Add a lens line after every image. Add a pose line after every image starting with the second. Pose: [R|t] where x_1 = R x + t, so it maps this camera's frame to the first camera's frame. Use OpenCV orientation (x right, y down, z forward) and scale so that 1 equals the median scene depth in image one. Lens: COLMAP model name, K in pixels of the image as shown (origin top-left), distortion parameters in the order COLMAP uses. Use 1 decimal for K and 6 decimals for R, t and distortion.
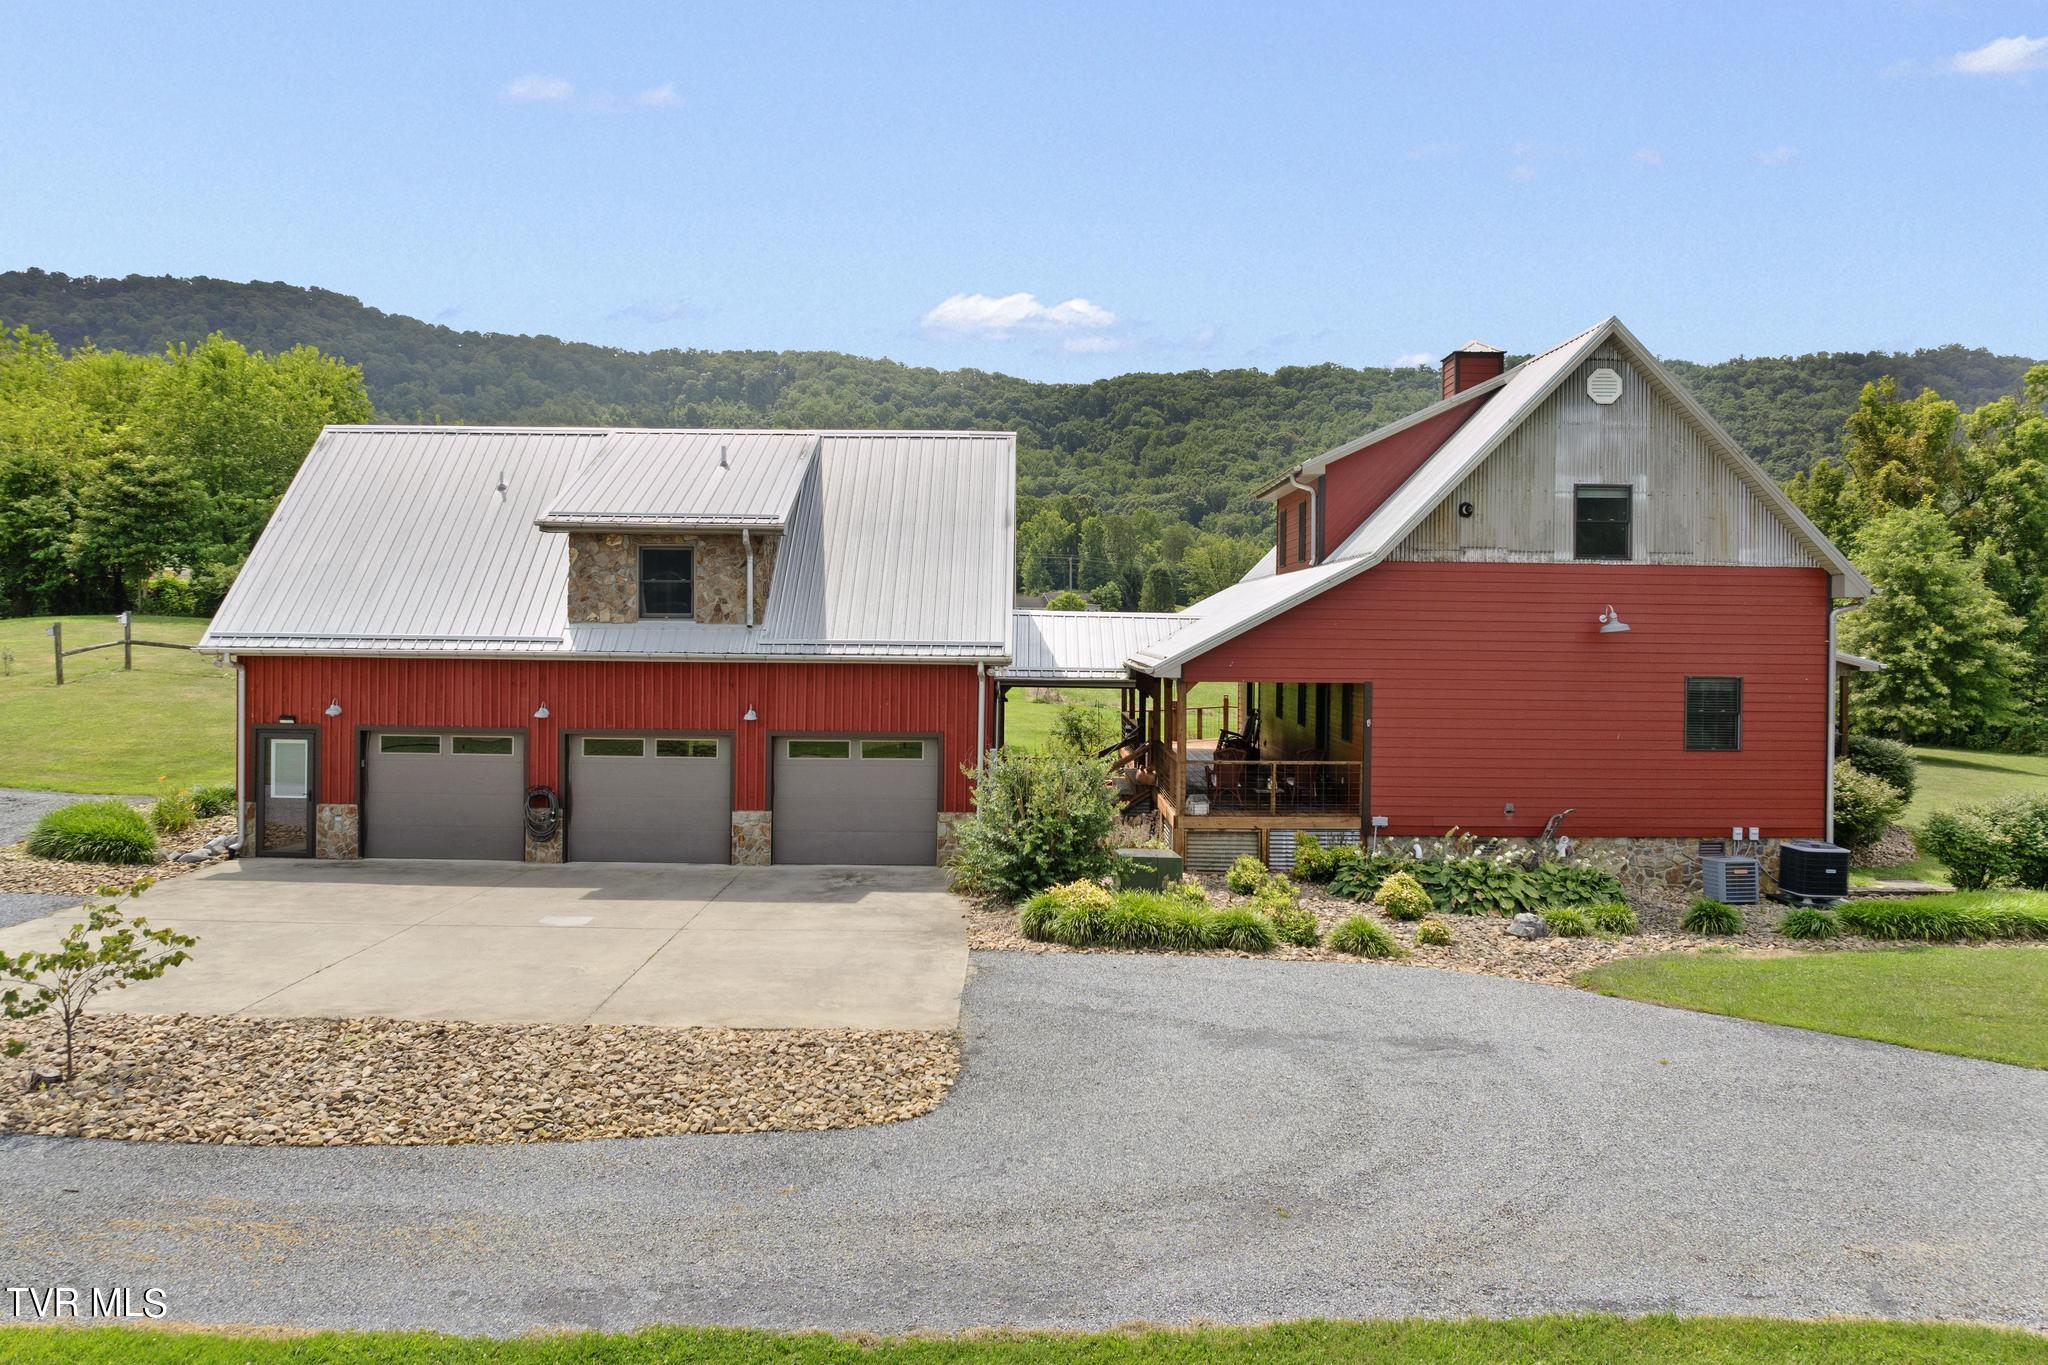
lens RADIAL K [[1437.5, 0, 1025.2], [0, 1437.5, 634.2], [0, 0, 1]] dist [-0.051671, 0.023842]
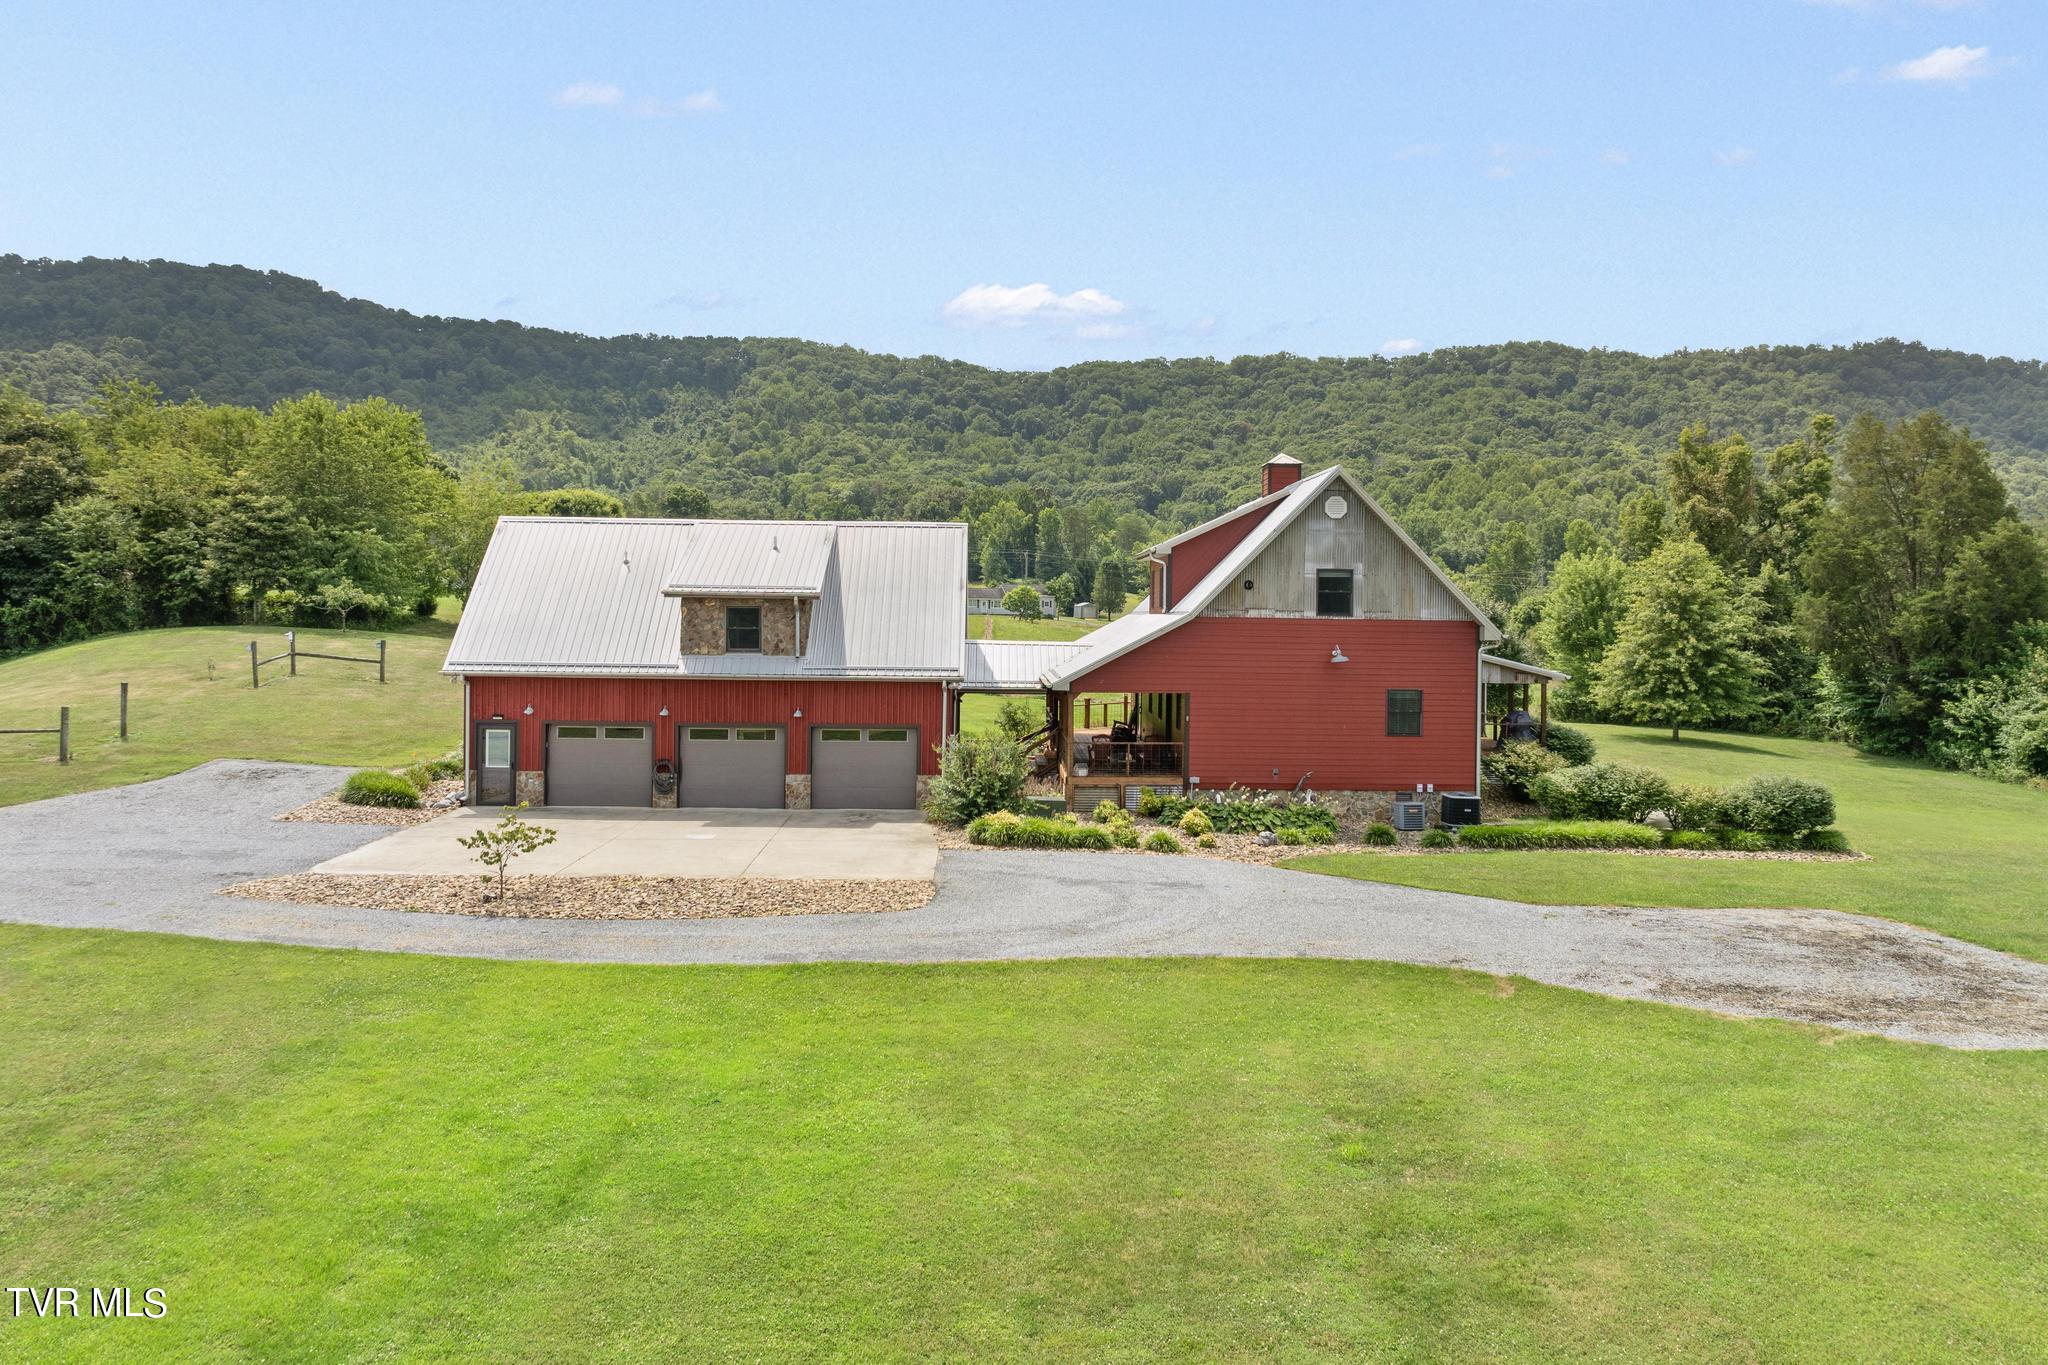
lens RADIAL K [[1437.5, 0, 1022.2], [0, 1437.5, 616.0], [0, 0, 1]] dist [-0.051671, 0.023842]
pose [[0.999662, 0.000937, 0.025980, 0.006459], [-0.000905, 0.999999, -0.001238, -0.023168], [-0.025981, 0.001214, 0.999662, -0.274566]]
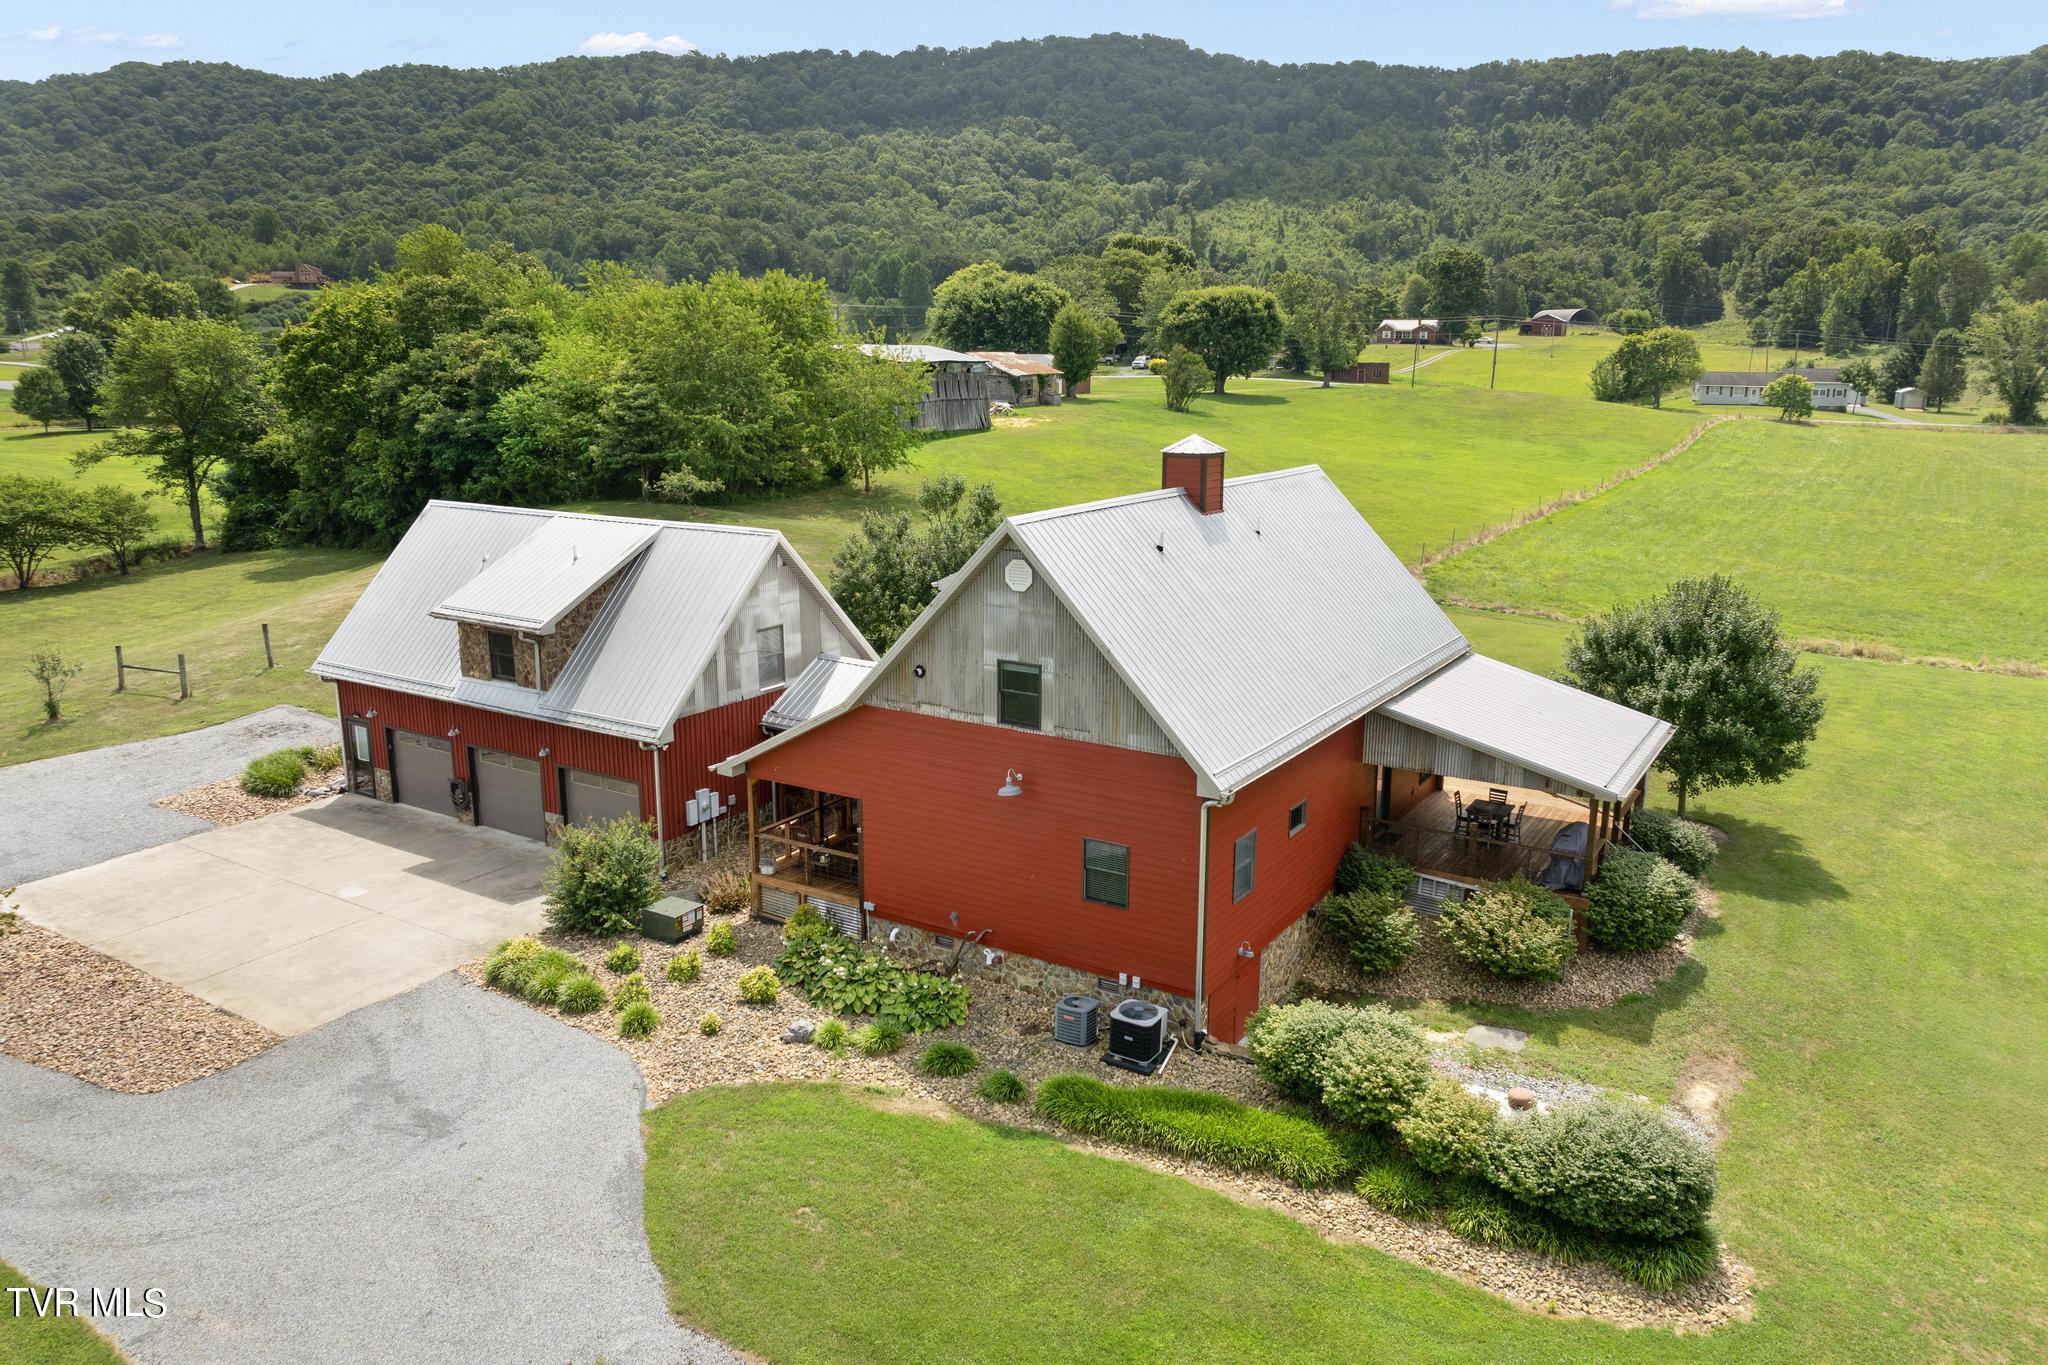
lens RADIAL K [[1437.5, 0, 1022.9], [0, 1437.5, 676.6], [0, 0, 1]] dist [-0.051671, 0.023842]
pose [[0.847155, 0.107699, -0.520316, 0.460371], [0.005743, 0.977330, 0.211646, -0.153655], [0.531314, -0.182285, 0.827331, 0.030599]]
